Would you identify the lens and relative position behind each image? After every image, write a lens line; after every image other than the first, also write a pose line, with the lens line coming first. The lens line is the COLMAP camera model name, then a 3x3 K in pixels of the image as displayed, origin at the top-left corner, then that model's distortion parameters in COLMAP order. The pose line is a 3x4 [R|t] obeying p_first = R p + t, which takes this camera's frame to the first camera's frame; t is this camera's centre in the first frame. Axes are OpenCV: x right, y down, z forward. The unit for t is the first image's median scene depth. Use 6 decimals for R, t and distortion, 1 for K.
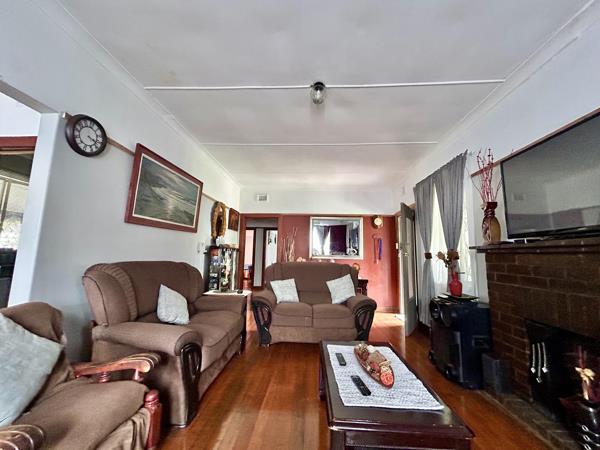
lens RADIAL K [[242.8, 0, 300.0], [0, 242.8, 225.0], [0, 0, 1]] dist [-0.001916, 0.000903]
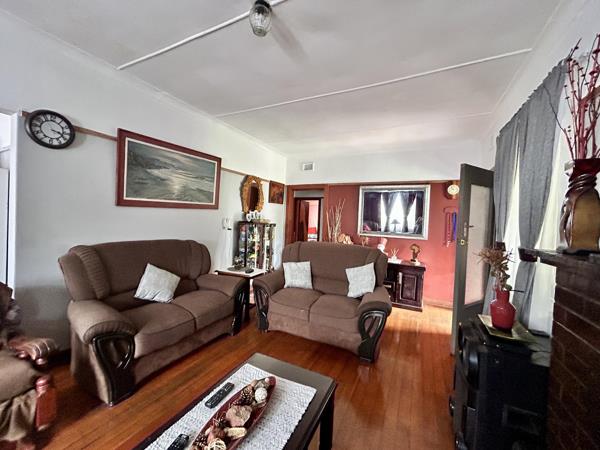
lens RADIAL K [[242.8, 0, 300.0], [0, 242.8, 225.0], [0, 0, 1]] dist [-0.001916, 0.000903]
pose [[0.913509, 0.028414, -0.405825, 0.361076], [0.029063, 0.990451, 0.134766, -0.036312], [0.405779, -0.134904, 0.903960, 0.254952]]
